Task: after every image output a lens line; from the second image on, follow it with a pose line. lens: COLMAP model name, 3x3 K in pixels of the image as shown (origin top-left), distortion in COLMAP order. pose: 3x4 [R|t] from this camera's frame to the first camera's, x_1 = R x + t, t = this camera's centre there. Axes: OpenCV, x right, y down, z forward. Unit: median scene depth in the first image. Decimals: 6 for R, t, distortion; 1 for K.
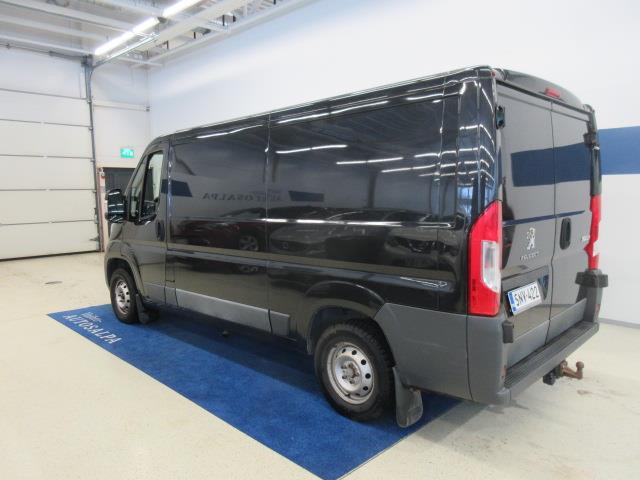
lens RADIAL K [[482.5, 0, 320.0], [0, 482.5, 240.0], [0, 0, 1]] dist [0.094136, 0.000810]
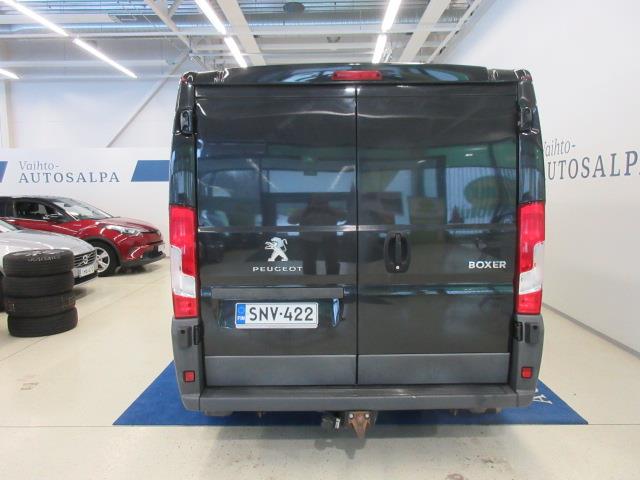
lens RADIAL K [[482.5, 0, 320.0], [0, 482.5, 240.0], [0, 0, 1]] dist [0.094136, 0.000810]
pose [[0.672960, 0.084768, -0.734806, 1.050562], [-0.076014, 0.996078, 0.045292, -0.061328], [0.735763, 0.025376, 0.676764, 0.436105]]
